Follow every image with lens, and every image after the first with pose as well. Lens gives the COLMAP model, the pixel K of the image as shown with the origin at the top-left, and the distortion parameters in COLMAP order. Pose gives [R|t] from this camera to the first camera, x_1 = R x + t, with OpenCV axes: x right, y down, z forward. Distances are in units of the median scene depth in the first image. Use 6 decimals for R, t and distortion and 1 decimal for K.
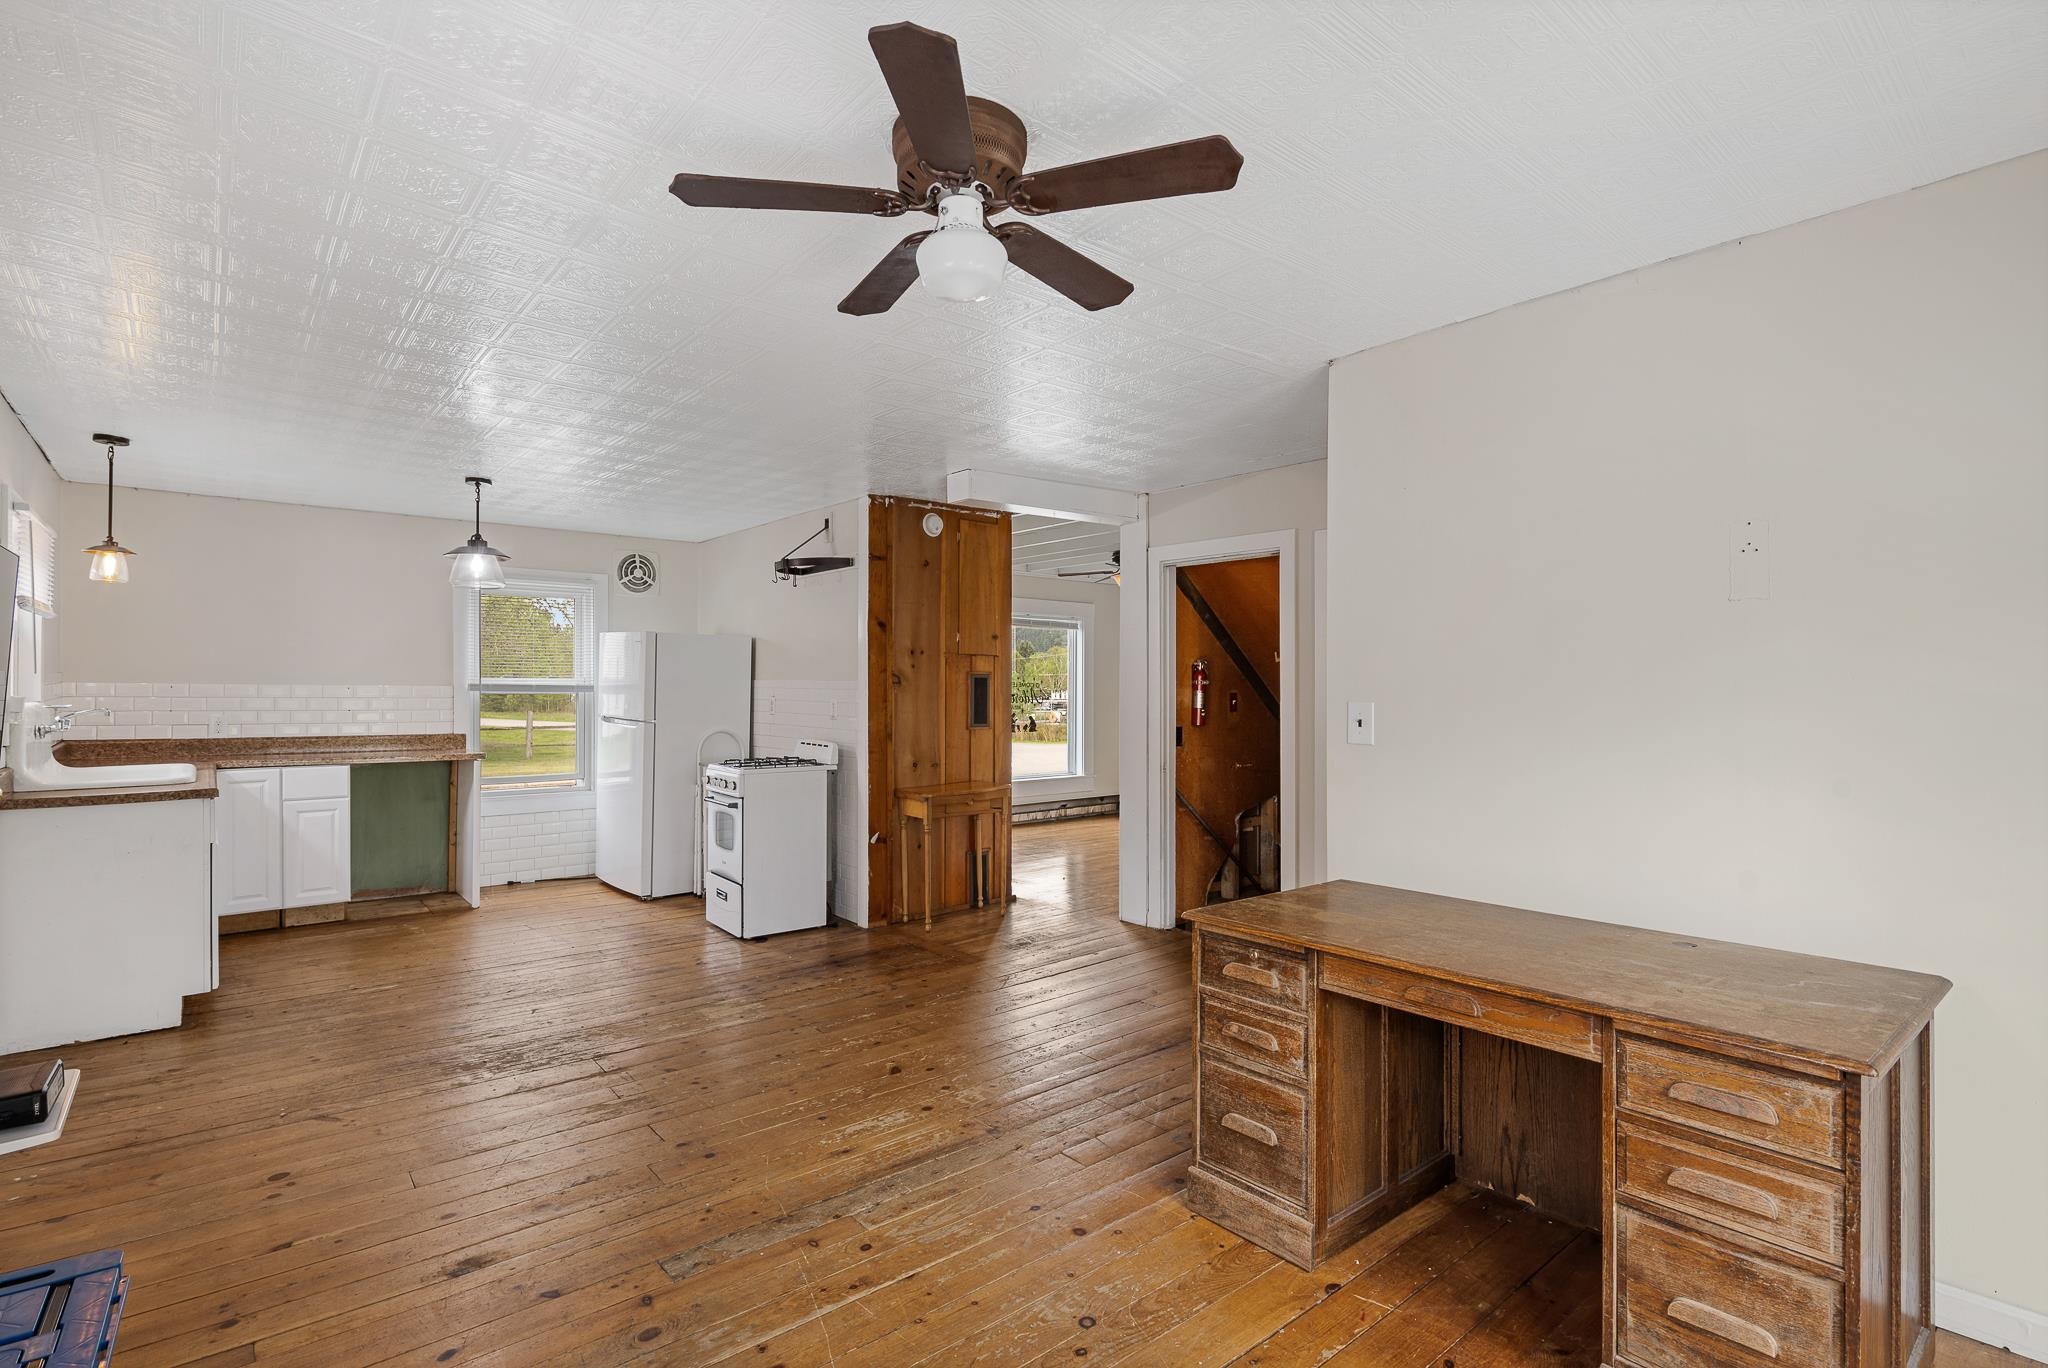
lens RADIAL K [[974.9, 0, 1023.6], [0, 974.9, 674.3], [0, 0, 1]] dist [-0.016559, 0.000104]
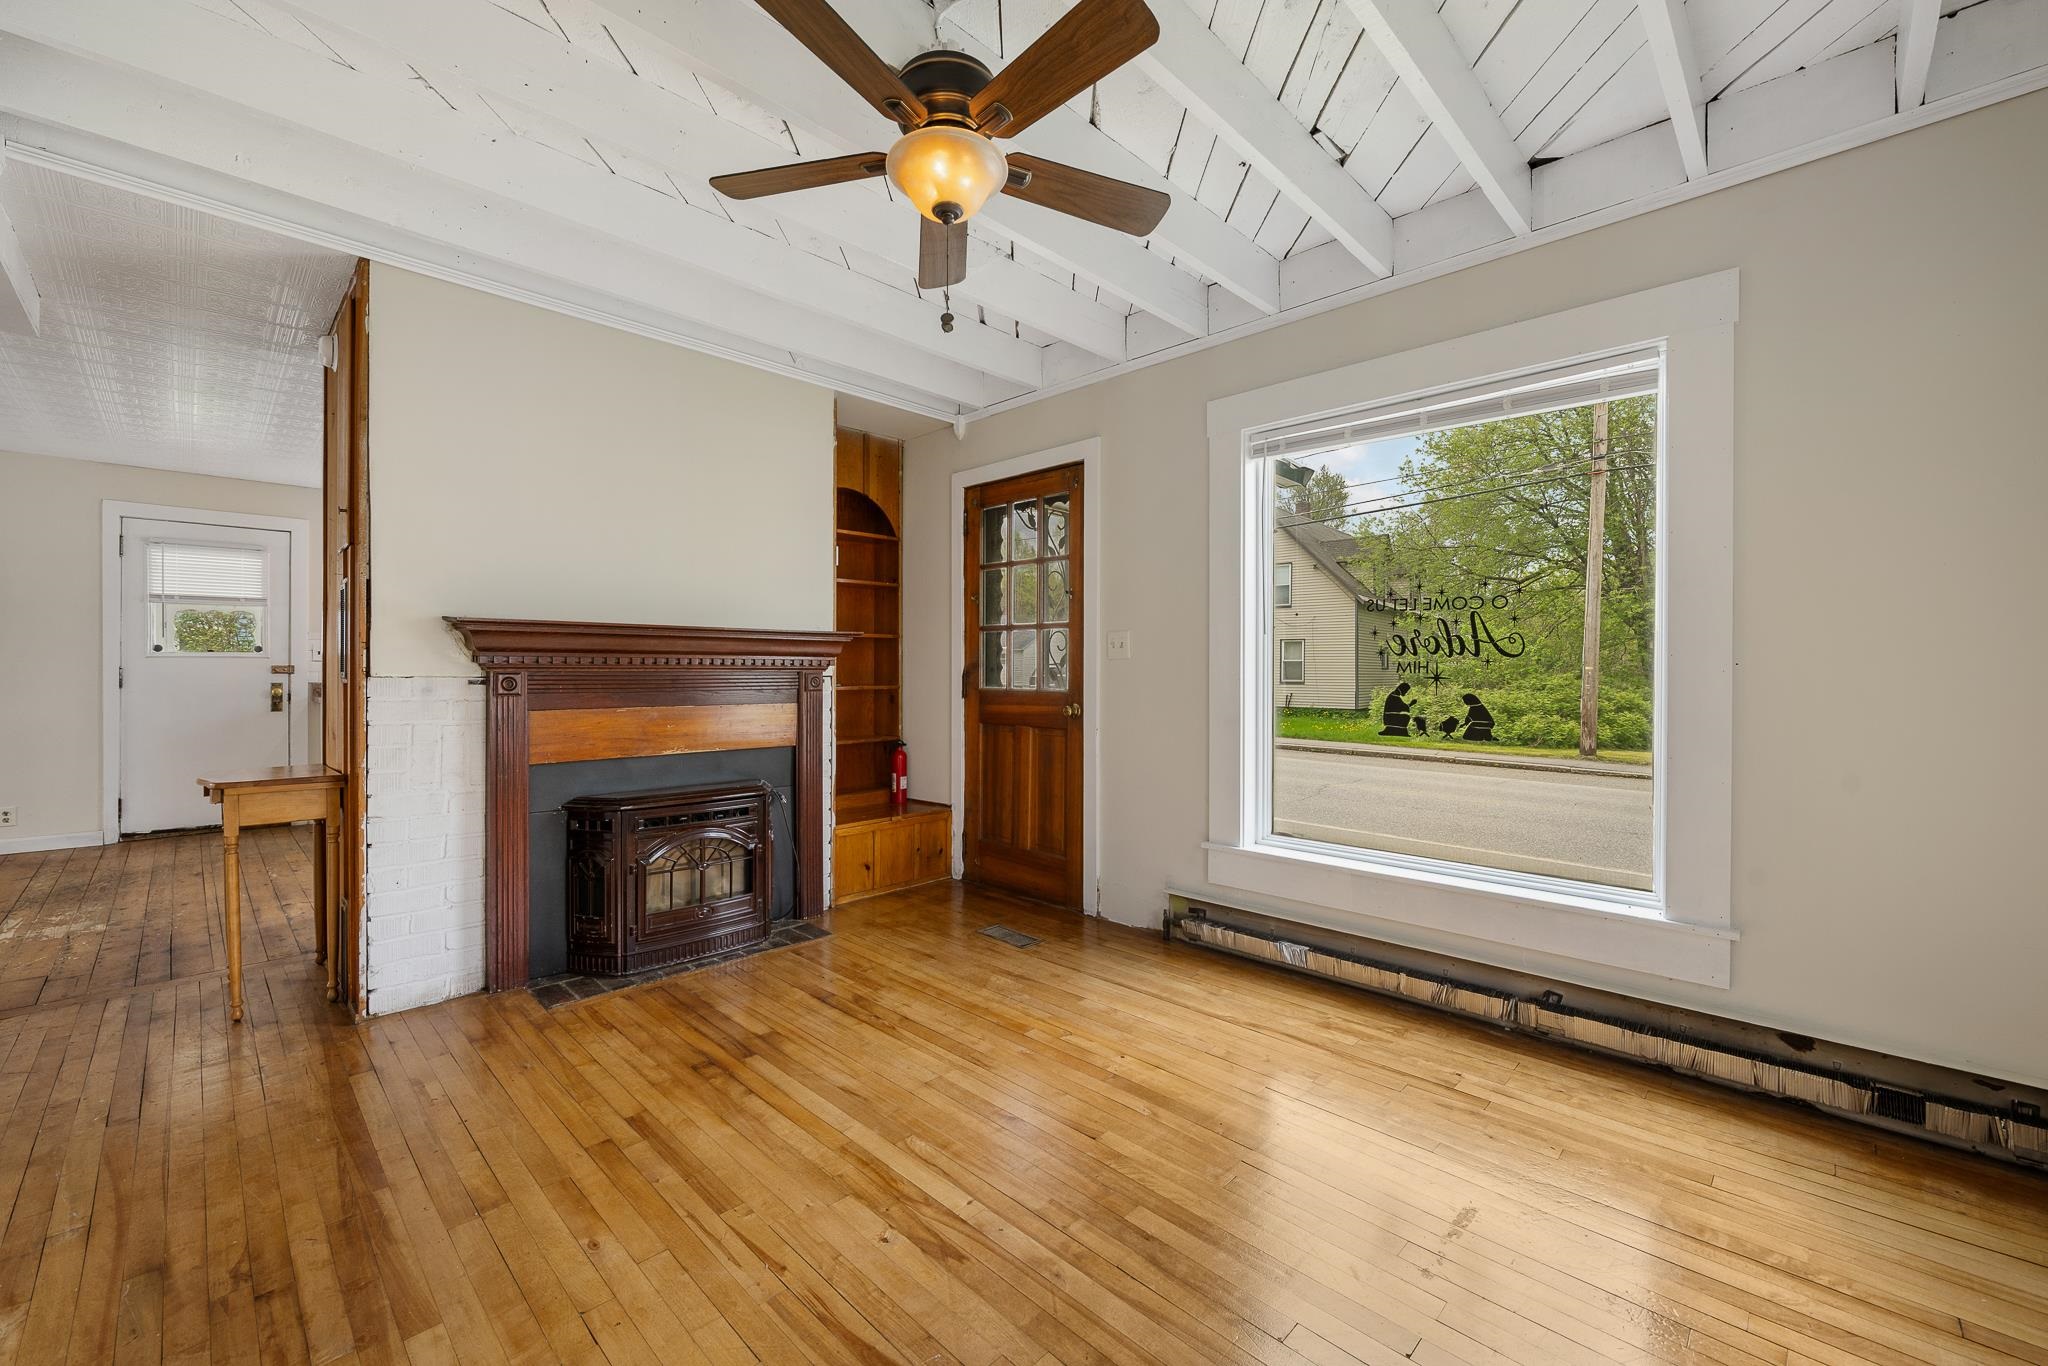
lens RADIAL K [[826.6, 0, 1019.7], [0, 826.6, 676.1], [0, 0, 1]] dist [-0.004004, -0.000352]
pose [[0.084540, 0.003461, -0.996414, 0.760923], [0.012209, 0.999915, 0.004509, 0.090380], [0.996345, -0.012546, 0.084491, 2.218985]]
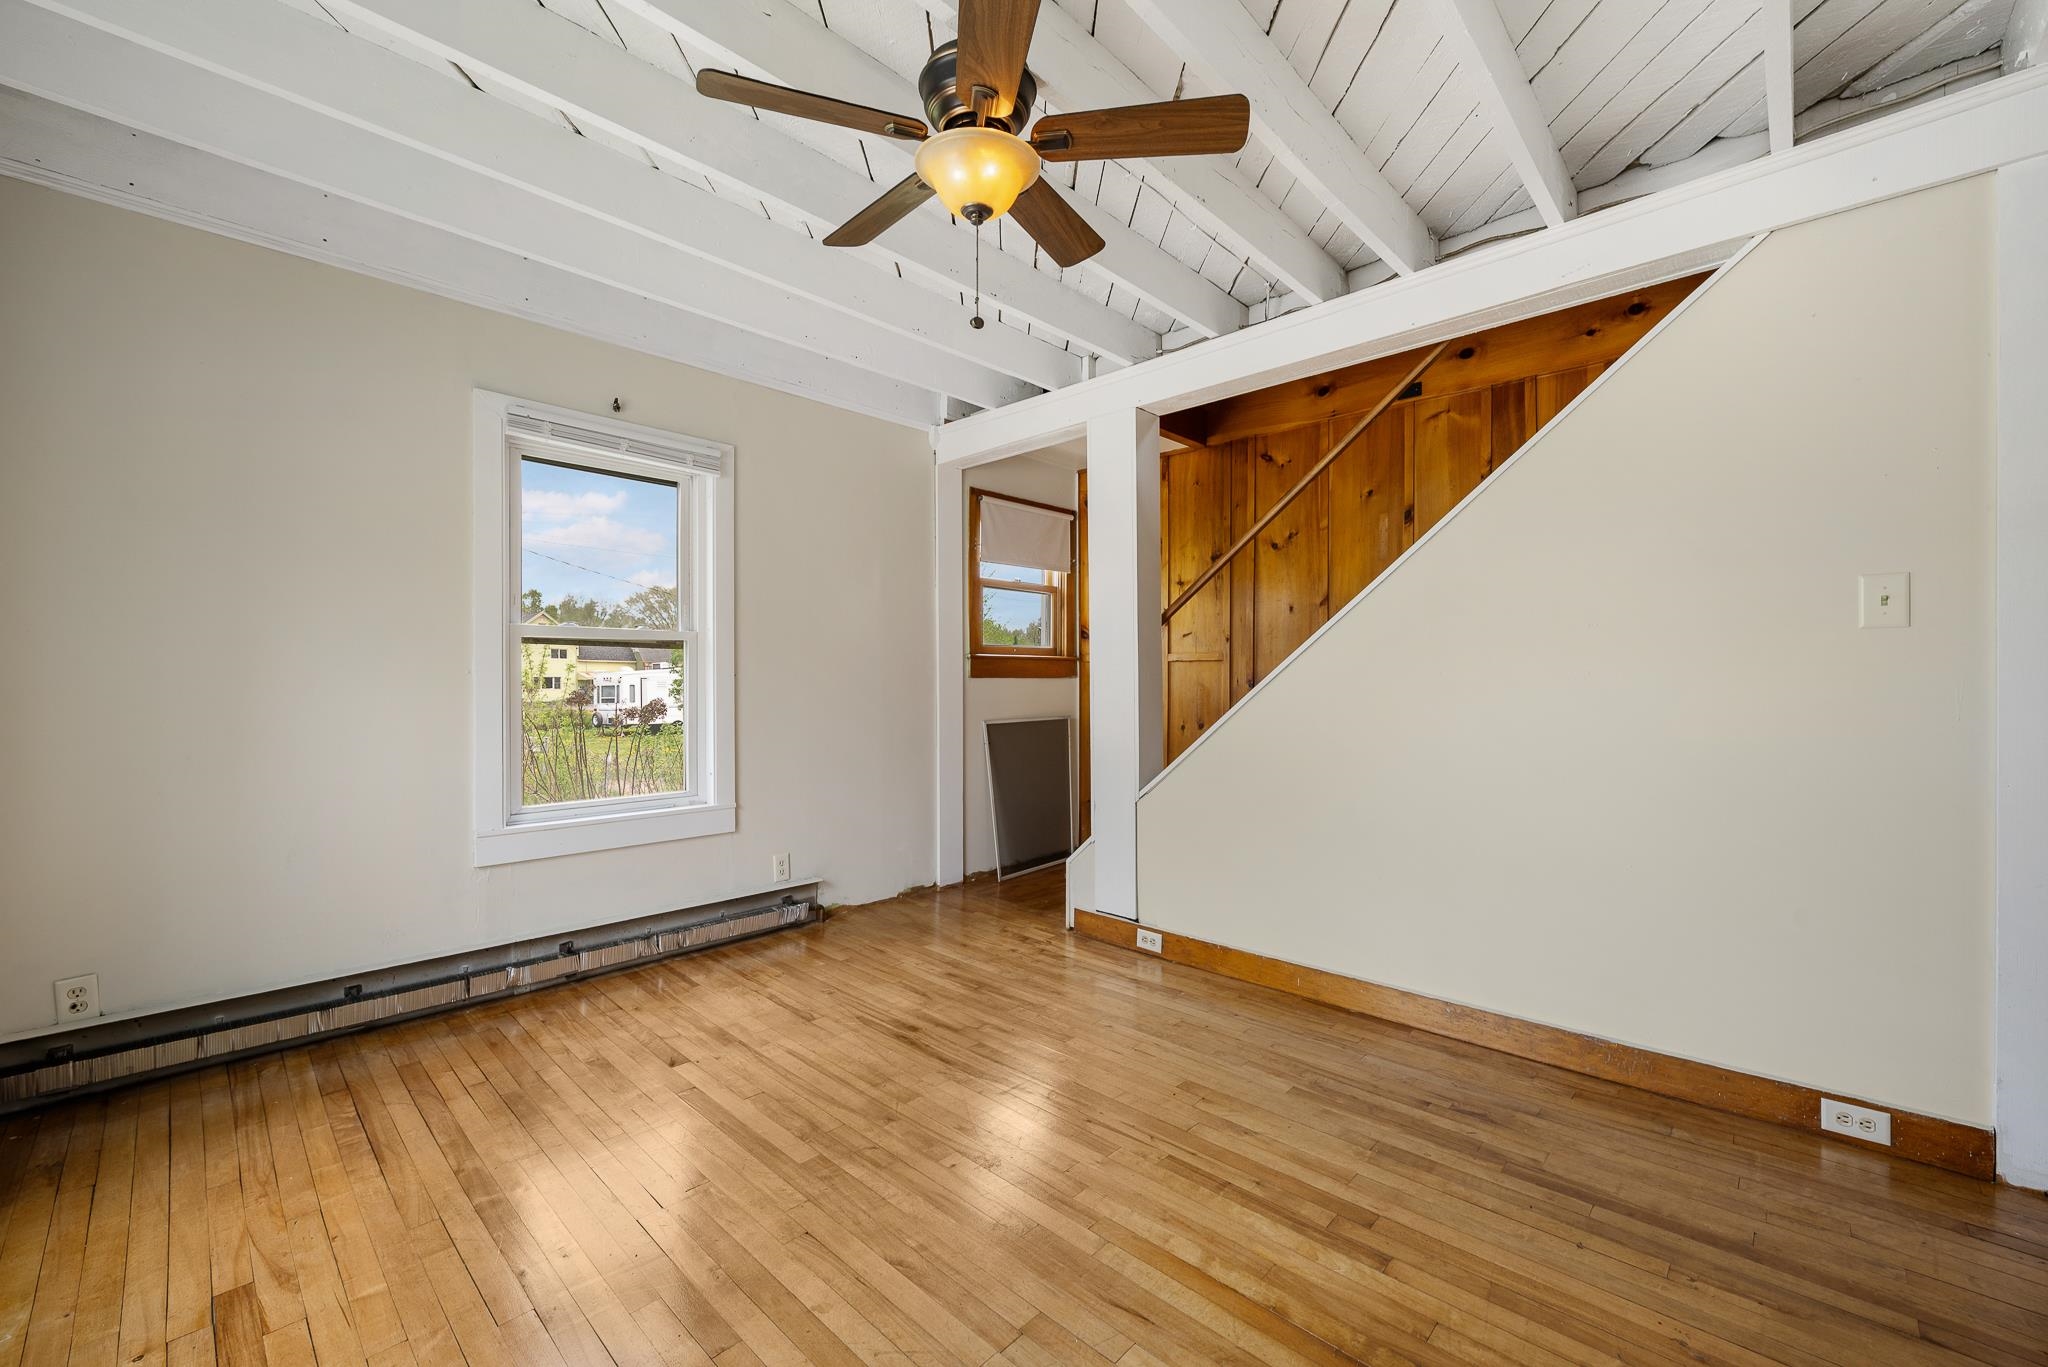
lens RADIAL K [[818.7, 0, 1020.6], [0, 818.7, 683.2], [0, 0, 1]] dist [-0.006169, -0.000012]
pose [[-0.104155, -0.010577, 0.994505, -0.258780], [-0.013425, 0.999867, 0.009228, 0.081880], [-0.994470, -0.012390, -0.104283, 2.242747]]
